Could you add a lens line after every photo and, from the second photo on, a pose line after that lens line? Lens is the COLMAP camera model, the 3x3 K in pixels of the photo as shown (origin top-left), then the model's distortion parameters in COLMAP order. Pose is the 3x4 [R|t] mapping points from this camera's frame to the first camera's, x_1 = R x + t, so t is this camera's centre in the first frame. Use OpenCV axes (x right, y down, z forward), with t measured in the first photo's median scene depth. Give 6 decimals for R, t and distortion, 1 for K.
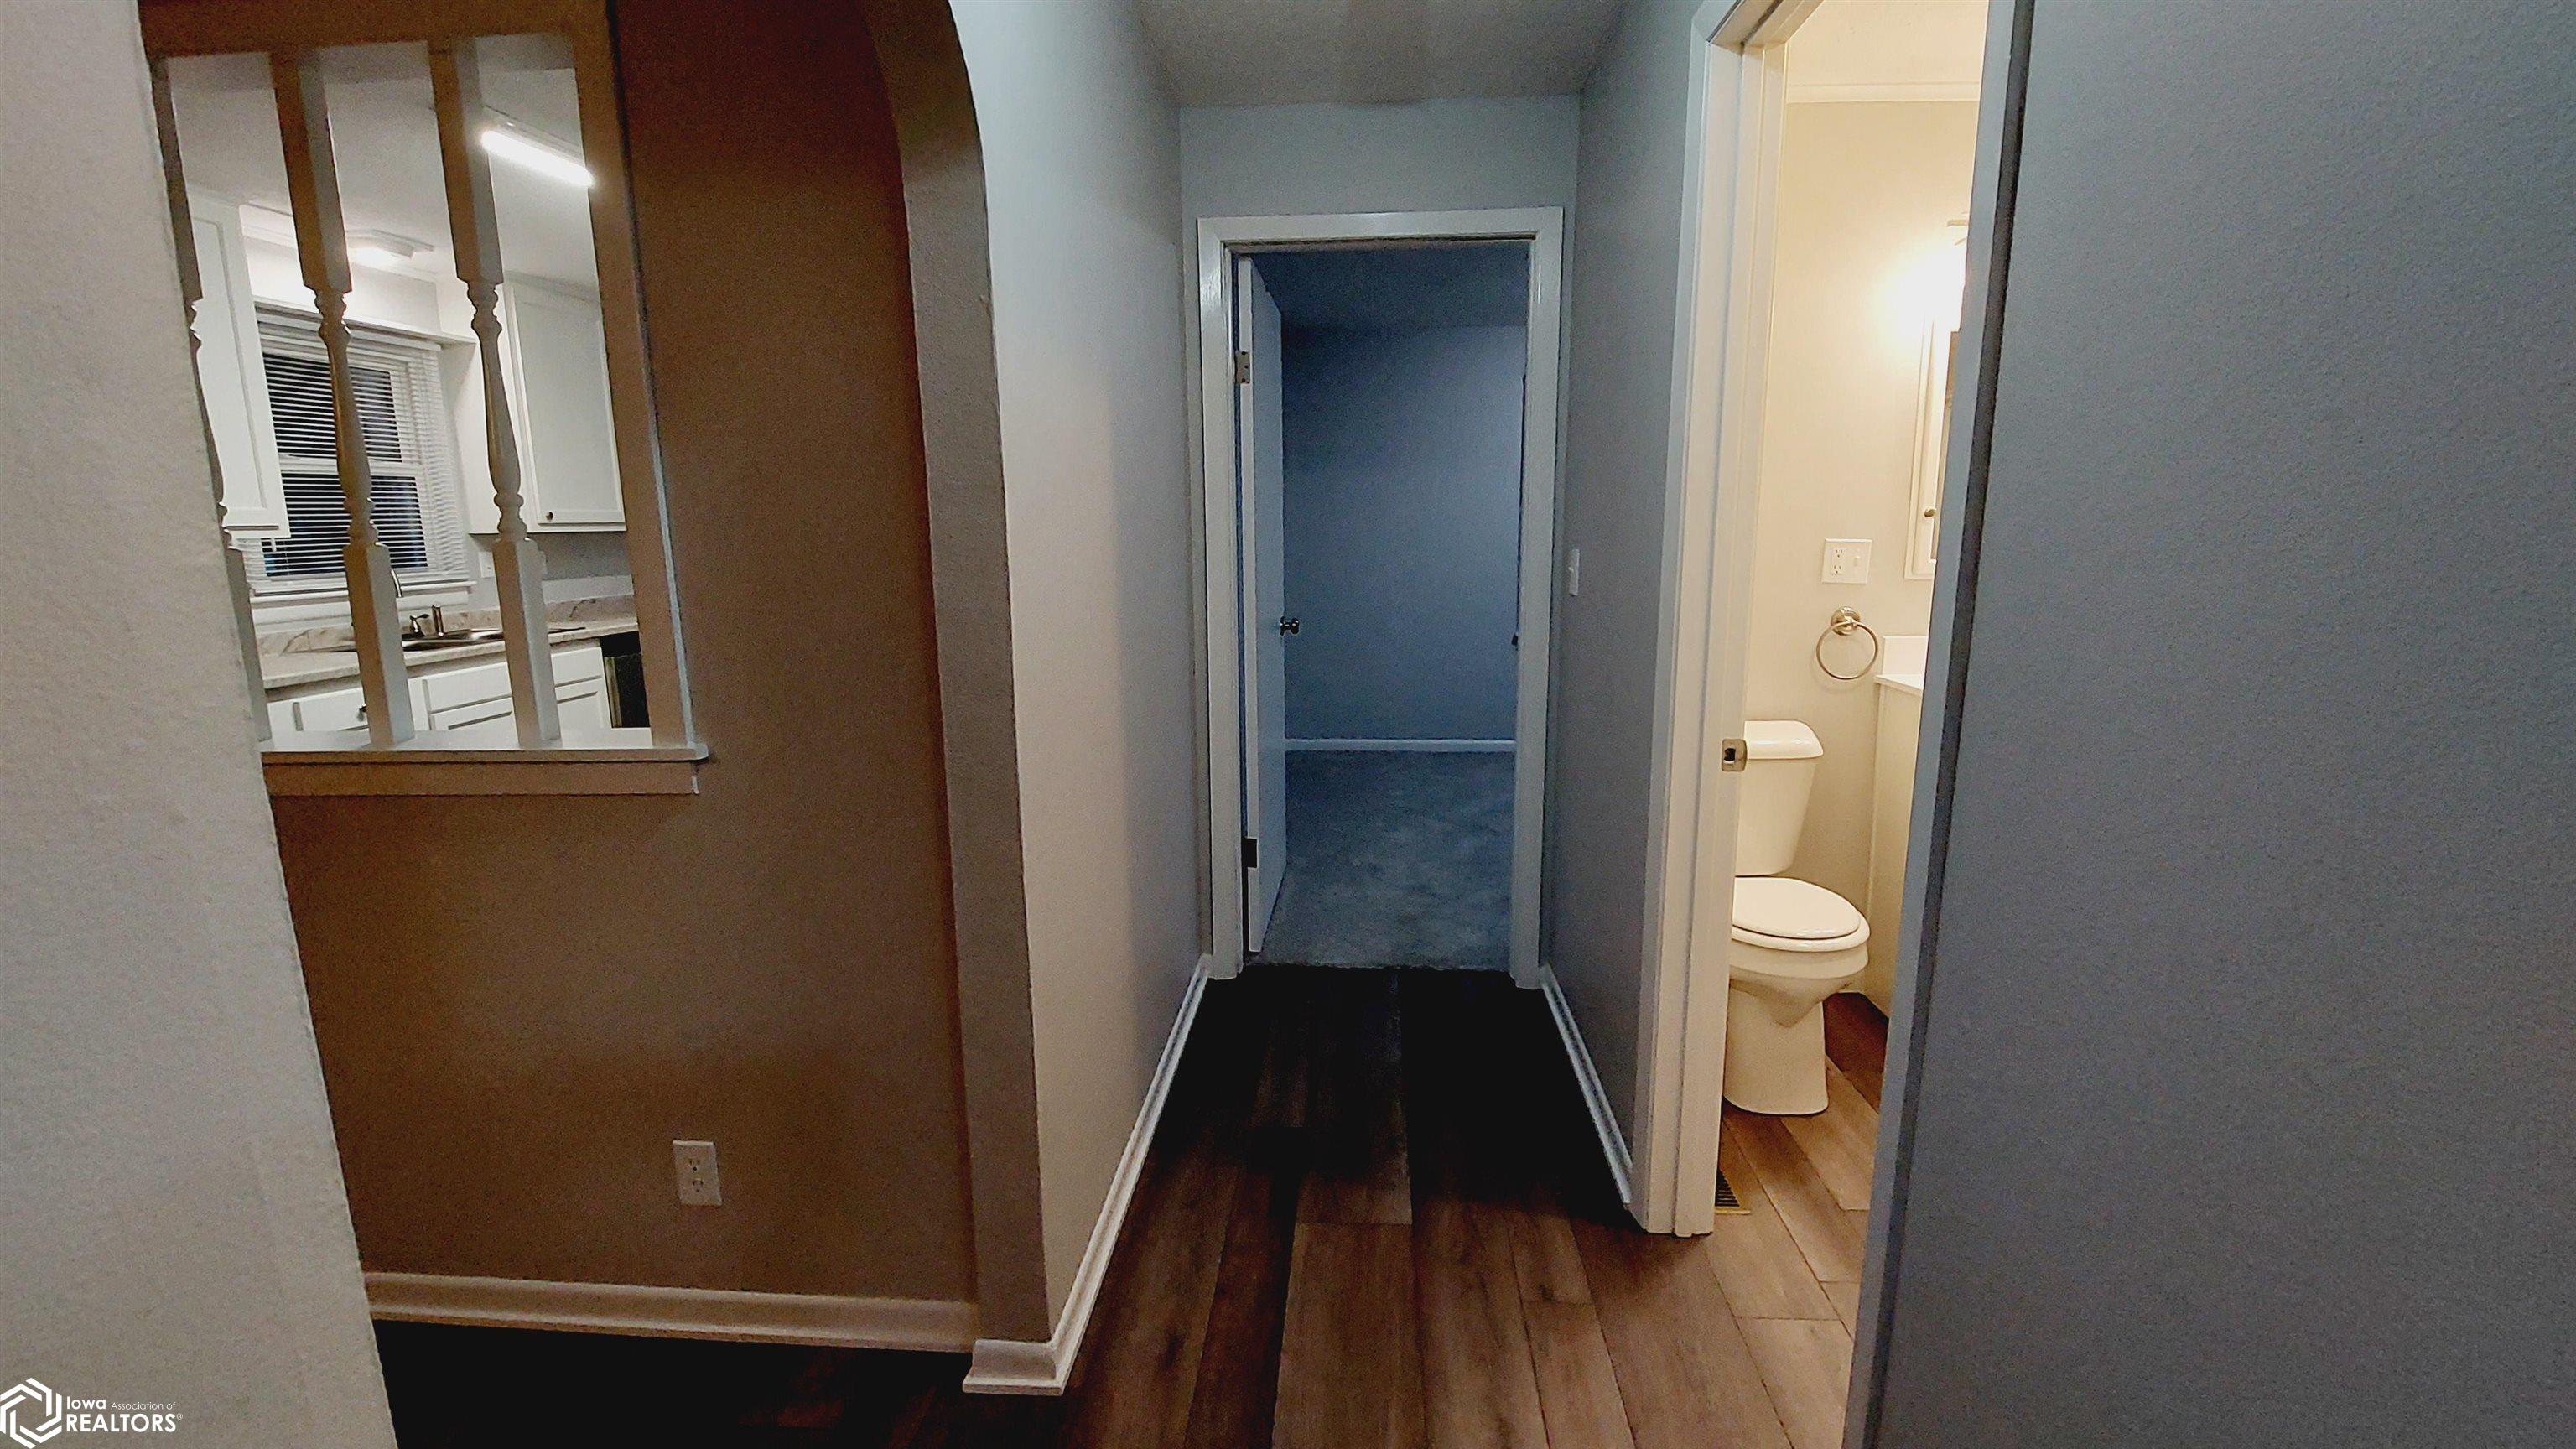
lens RADIAL K [[1039.8, 0, 1276.4], [0, 1039.8, 697.6], [0, 0, 1]] dist [-0.010708, -0.002170]
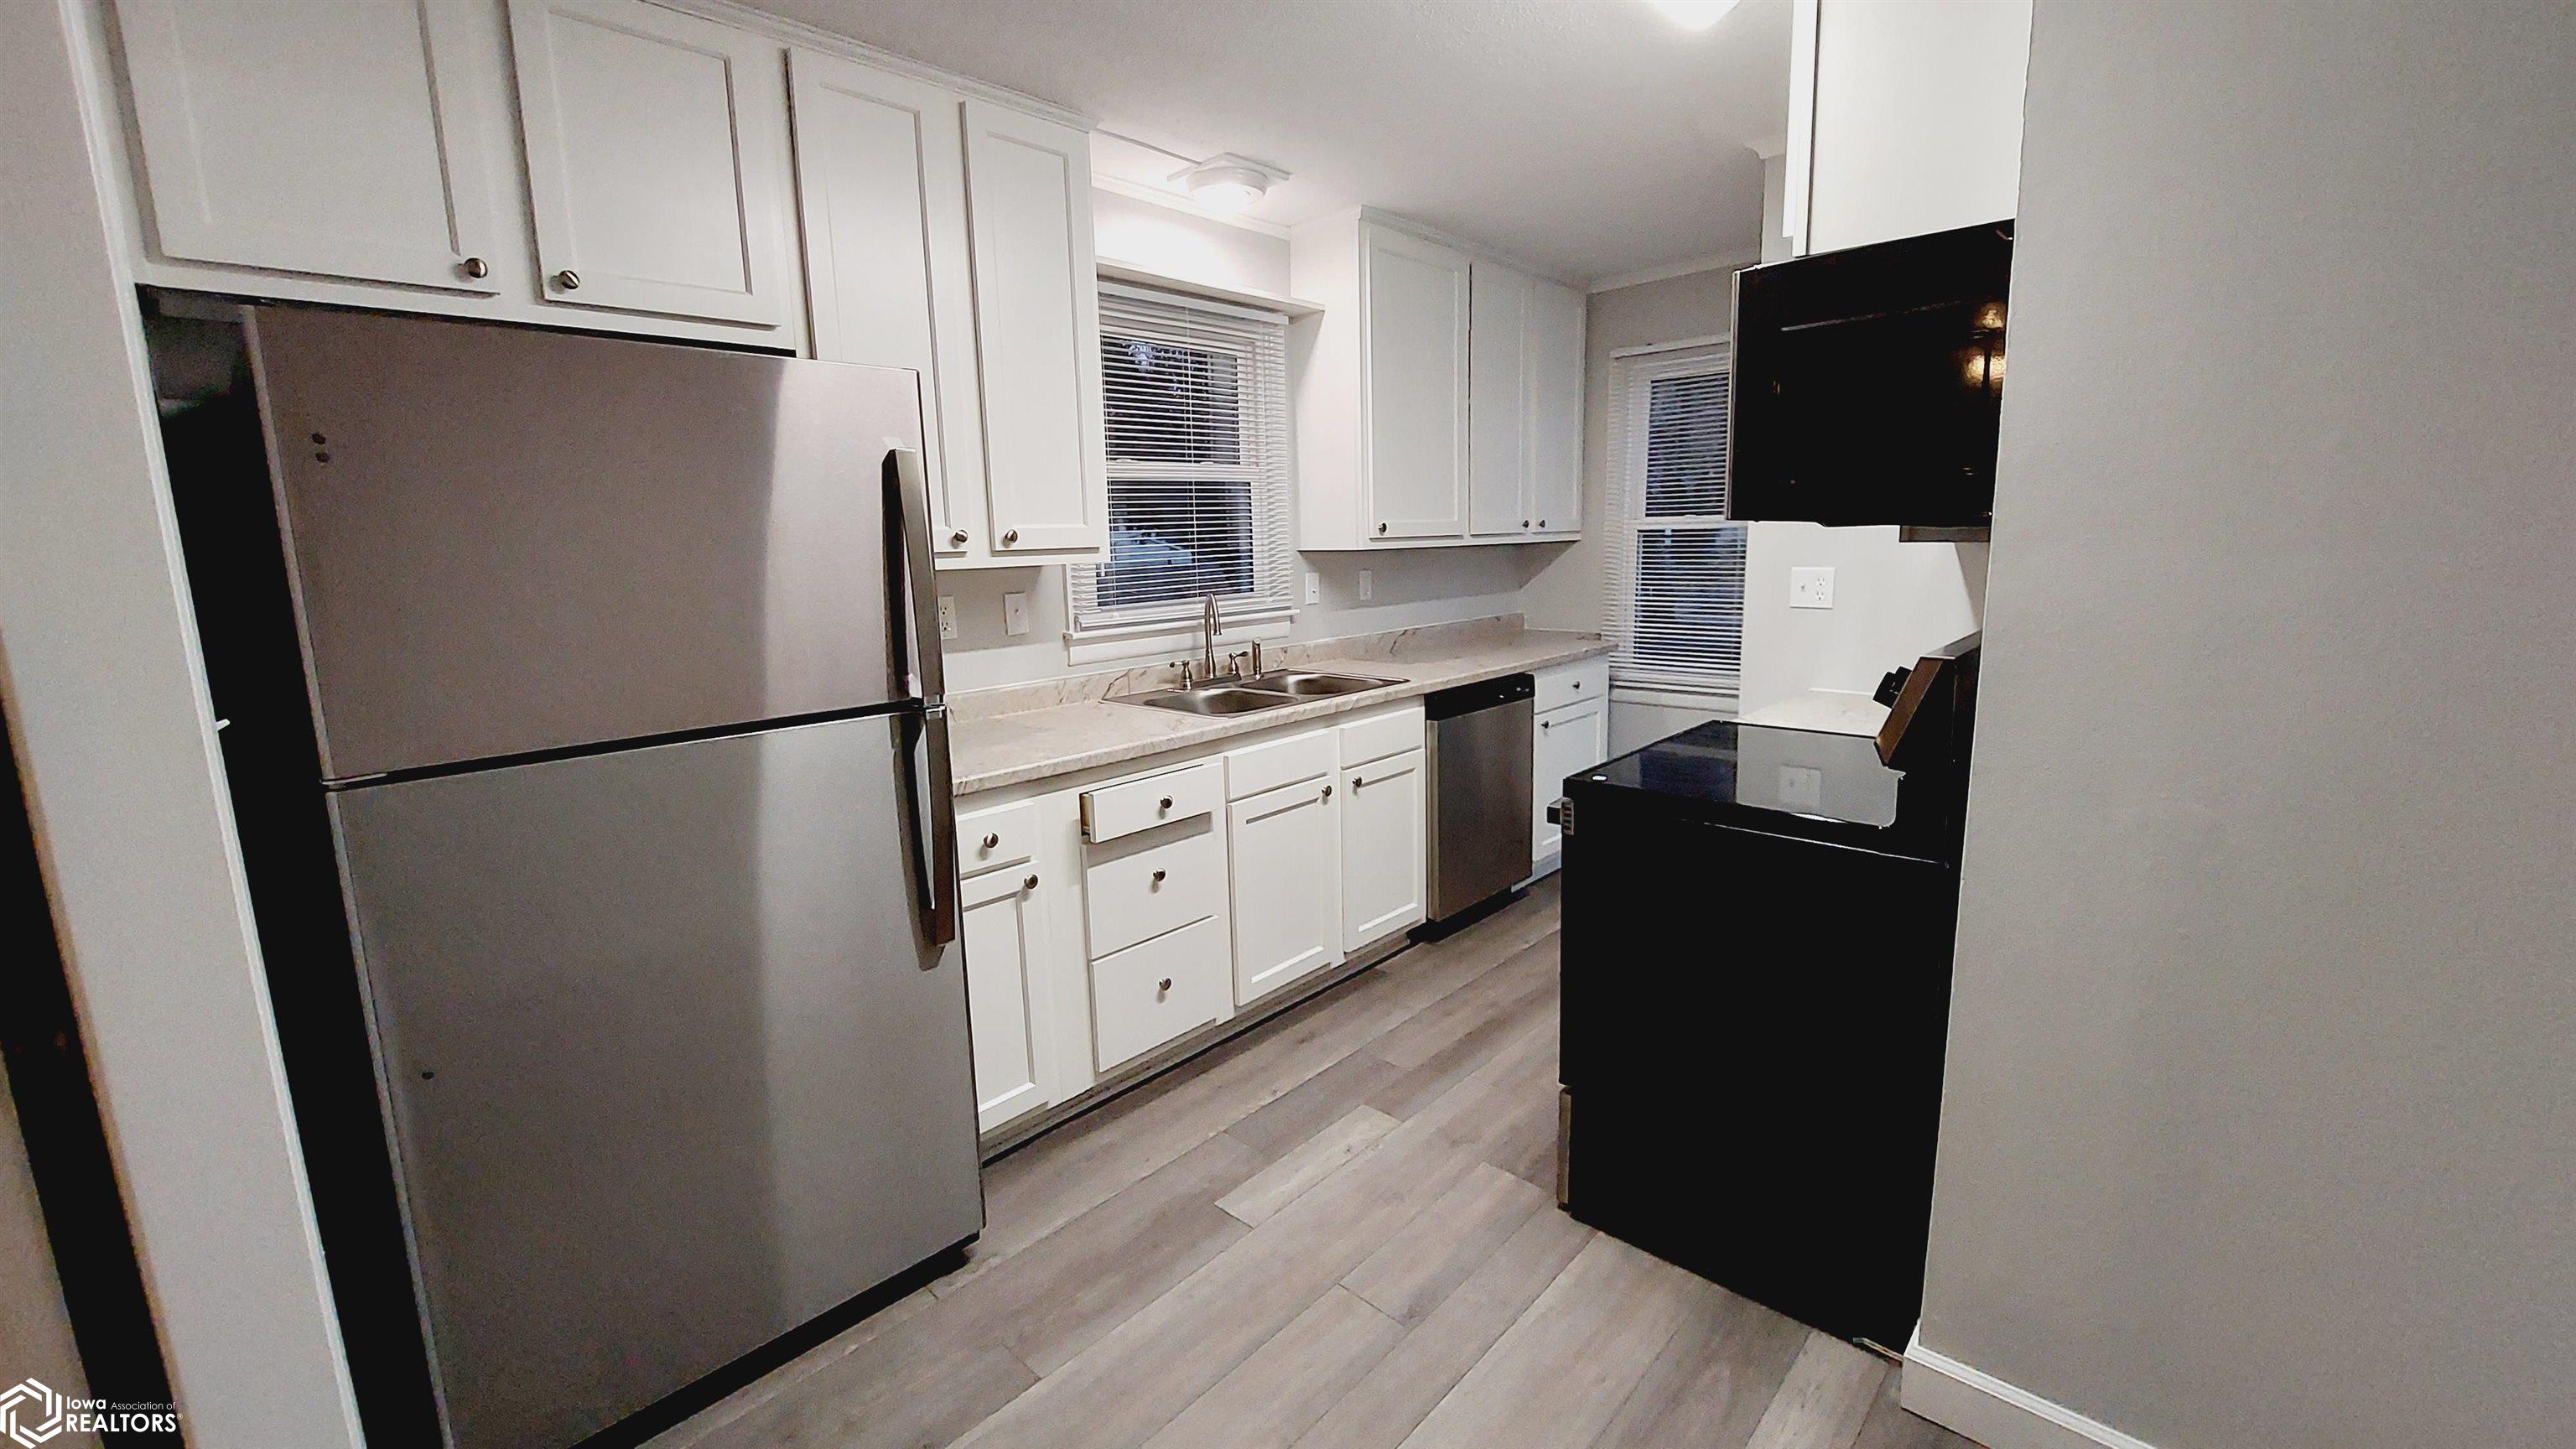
lens RADIAL K [[1039.8, 0, 1295.2], [0, 1039.8, 706.0], [0, 0, 1]] dist [-0.010708, -0.002170]
pose [[0.780017, 0.105733, -0.616761, -0.278119], [-0.094096, 0.994233, 0.051441, -0.083155], [0.618644, 0.017910, 0.785468, 0.374113]]
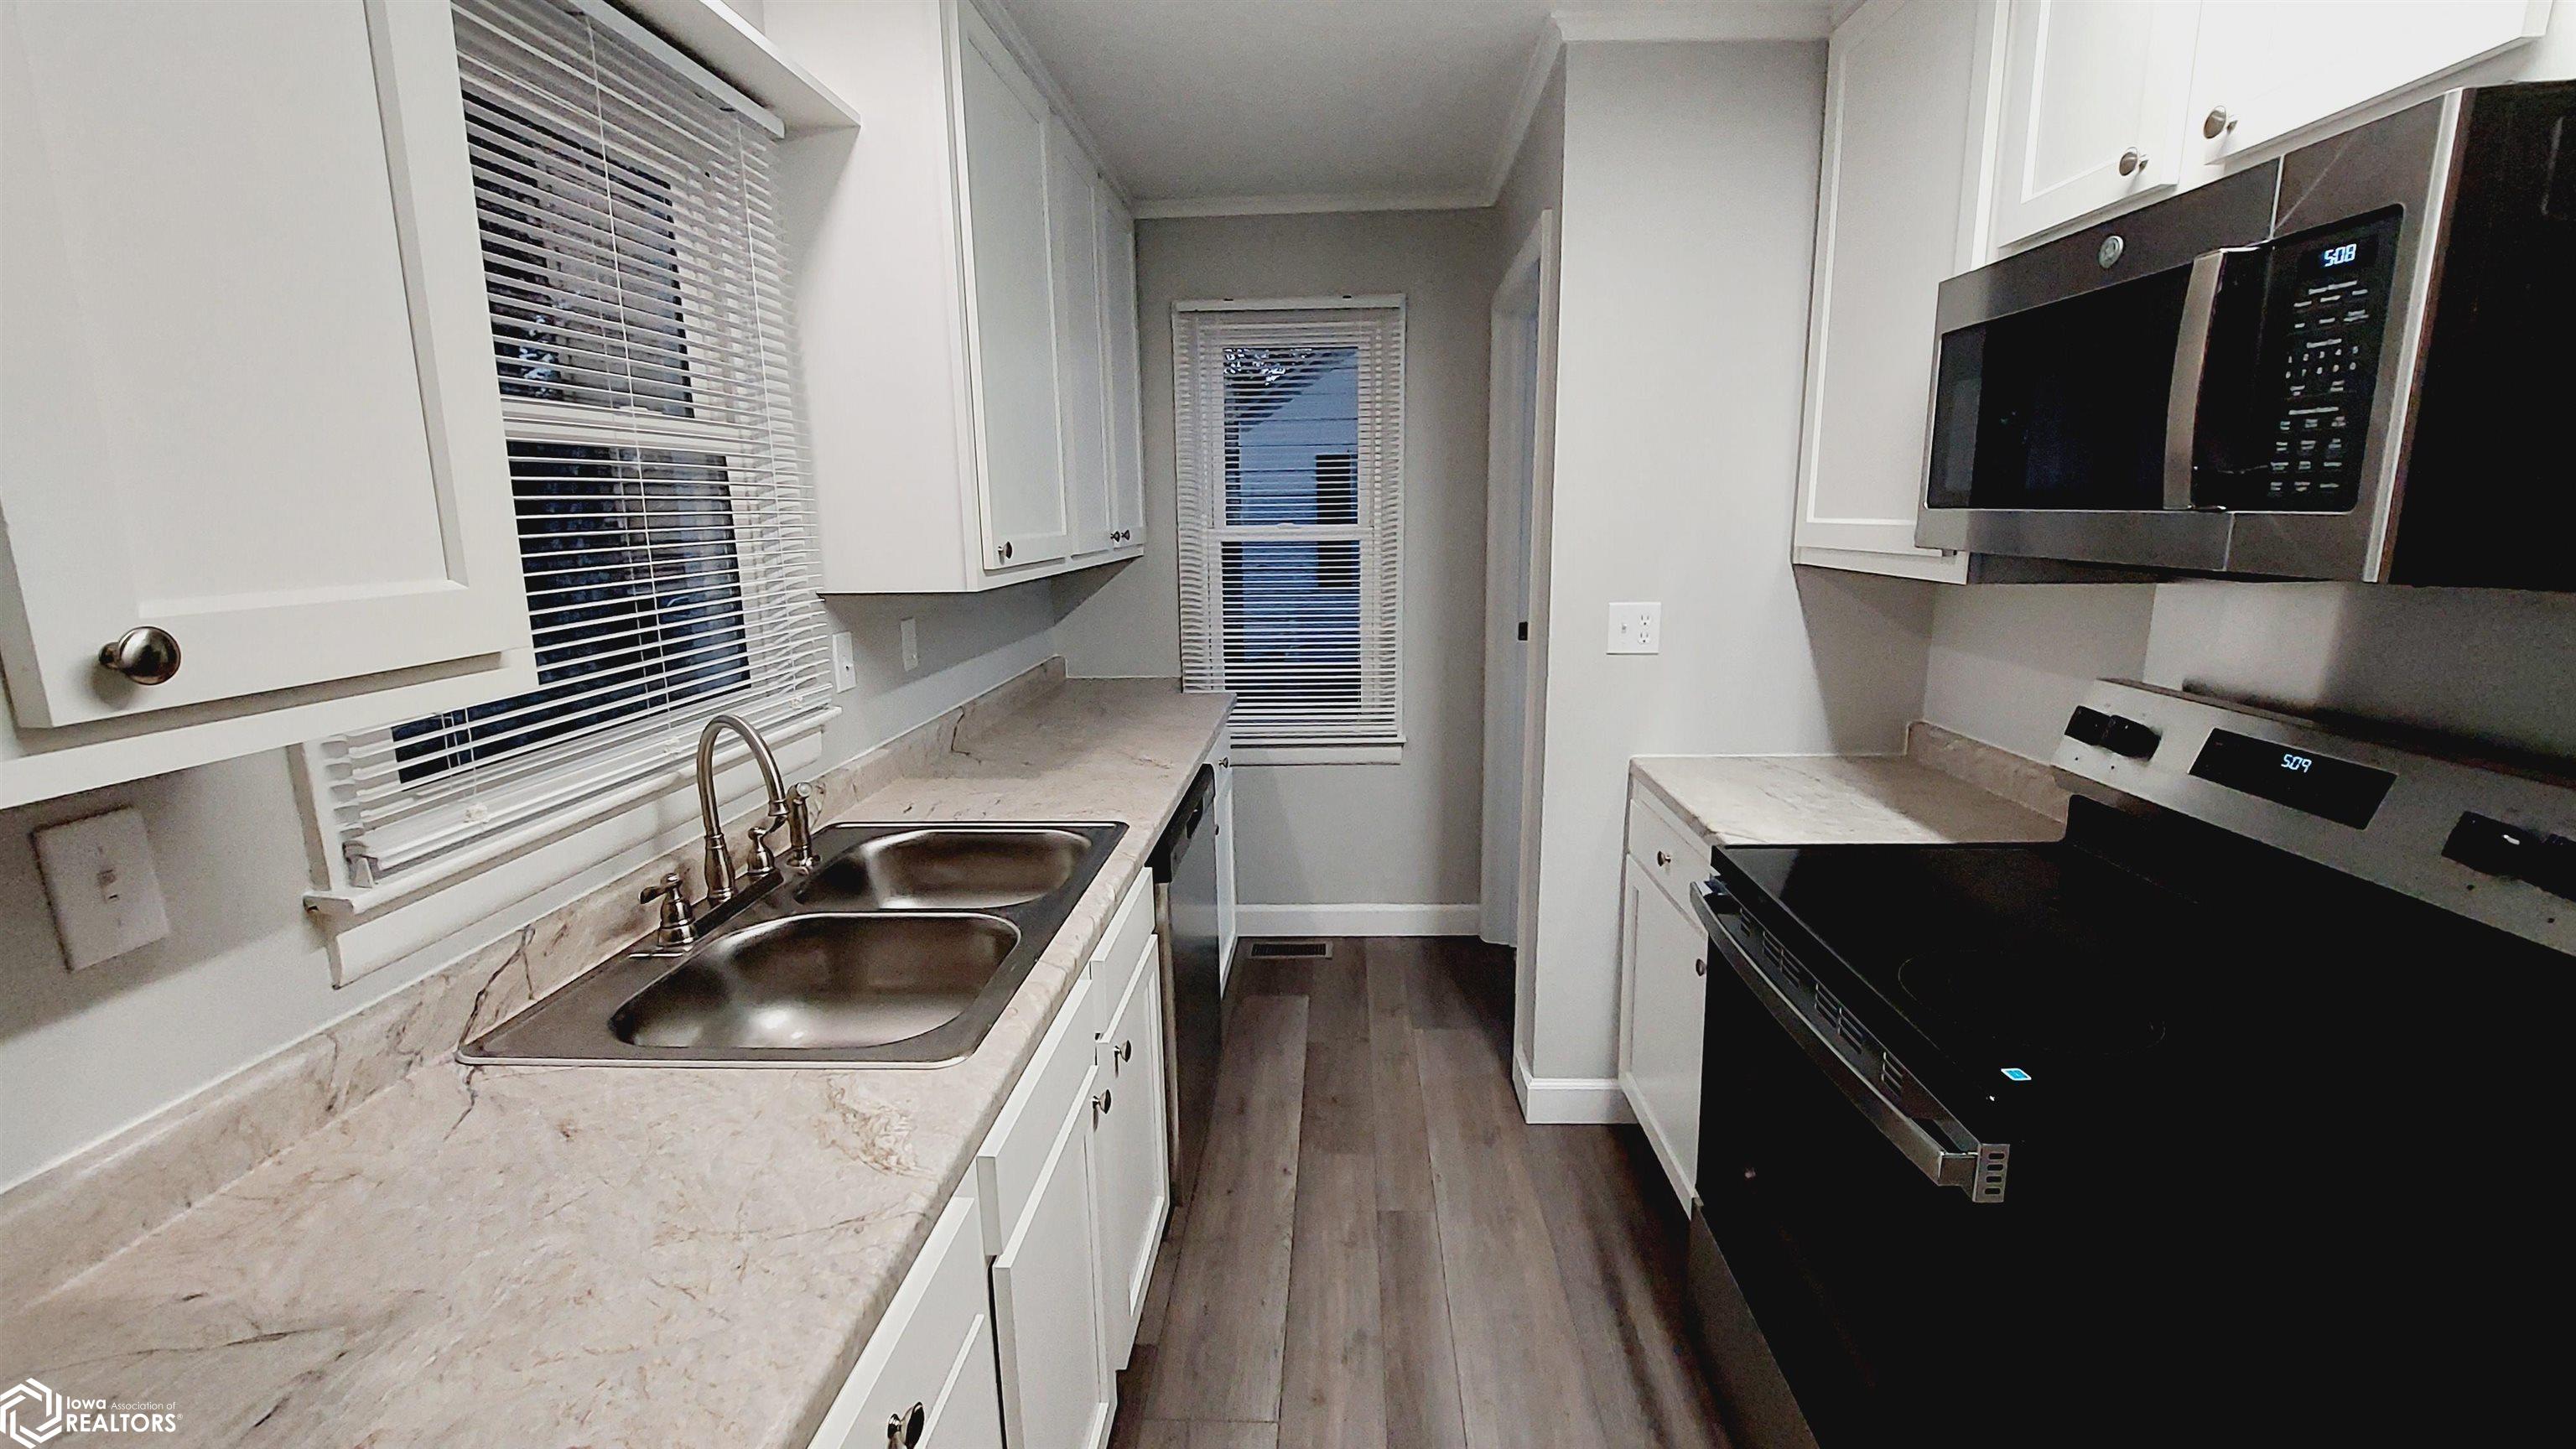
lens RADIAL K [[1039.8, 0, 1312.7], [0, 1039.8, 704.2], [0, 0, 1]] dist [-0.010708, -0.002170]
pose [[0.999370, 0.001690, 0.035465, -0.632819], [-0.002412, 0.999791, 0.020318, -0.130107], [-0.035423, -0.020391, 0.999164, 0.600045]]
